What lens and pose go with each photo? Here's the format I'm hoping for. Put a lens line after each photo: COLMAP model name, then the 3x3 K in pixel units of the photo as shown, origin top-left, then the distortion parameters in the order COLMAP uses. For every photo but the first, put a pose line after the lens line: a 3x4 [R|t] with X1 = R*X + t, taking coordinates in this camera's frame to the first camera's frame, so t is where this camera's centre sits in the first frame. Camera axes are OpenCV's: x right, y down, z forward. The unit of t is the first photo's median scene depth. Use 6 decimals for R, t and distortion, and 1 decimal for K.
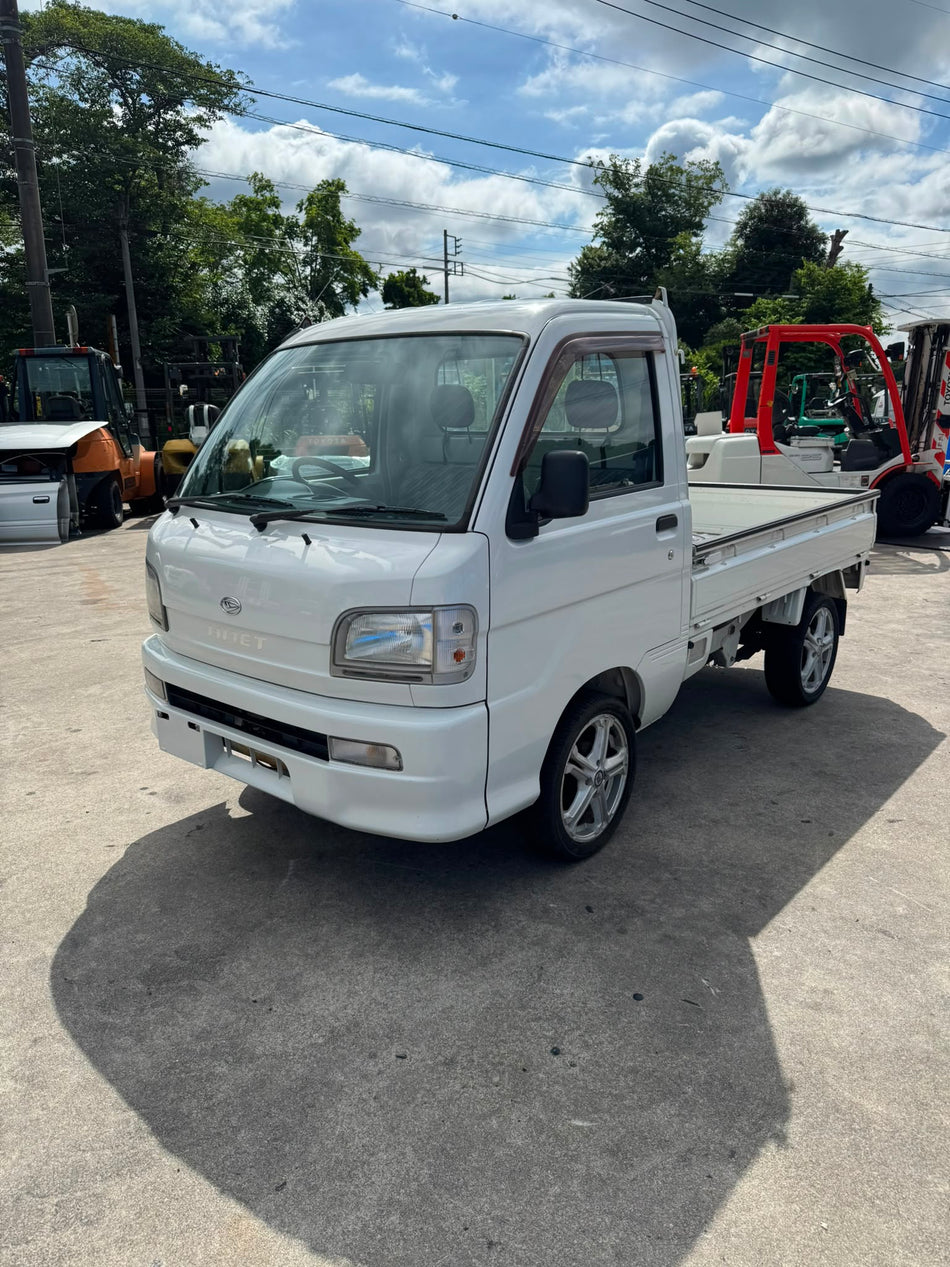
lens RADIAL K [[915.9, 0, 475.0], [0, 915.9, 633.5], [0, 0, 1]] dist [-0.001844, -0.001861]
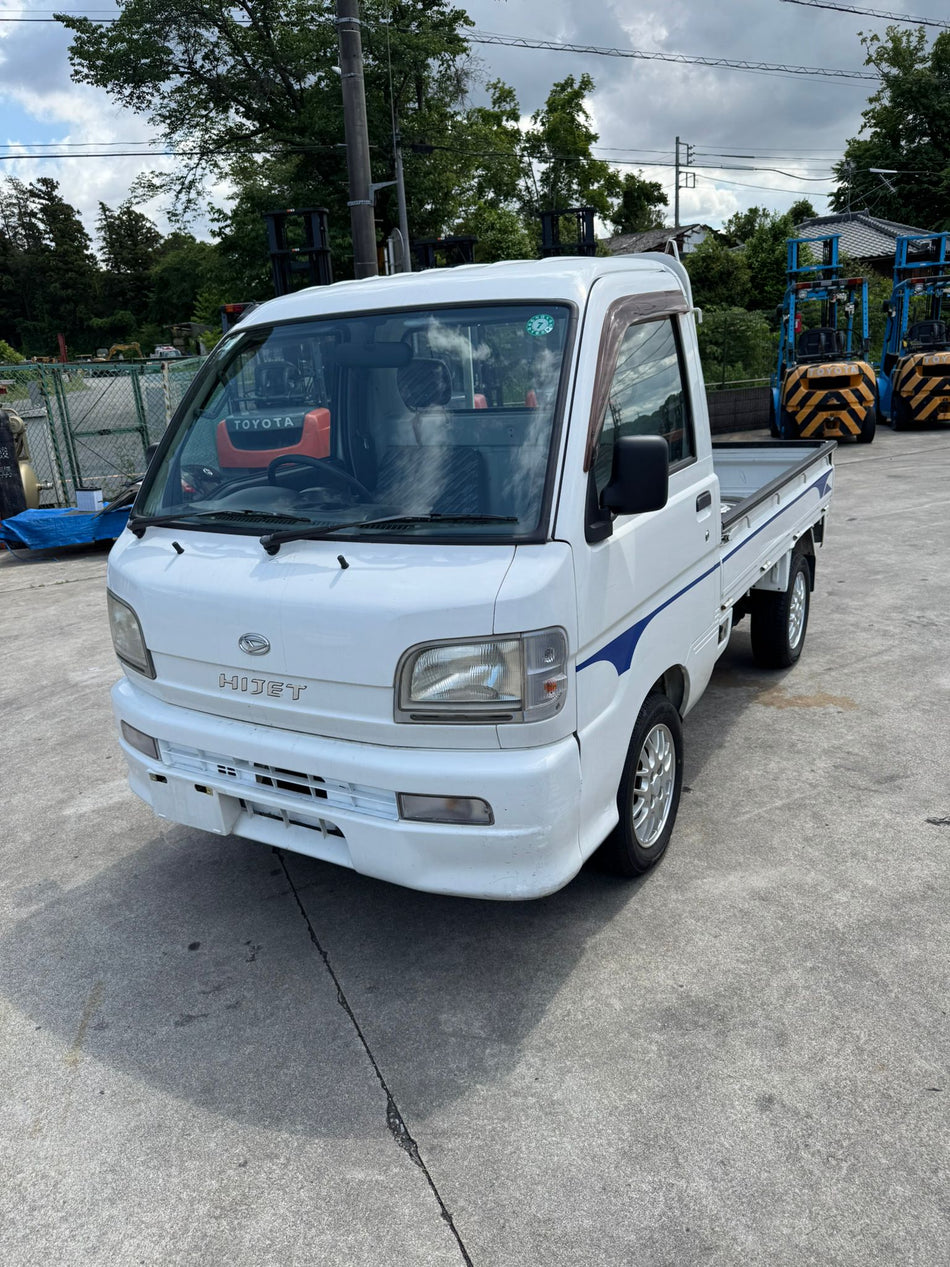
lens RADIAL K [[904.0, 0, 504.9], [0, 904.0, 635.3], [0, 0, 1]] dist [0.002745, 0.212039]
pose [[0.984398, -0.099275, 0.145276, -0.169853], [0.093461, 0.994544, 0.046331, -0.062780], [-0.149083, -0.032031, 0.988306, 0.164085]]
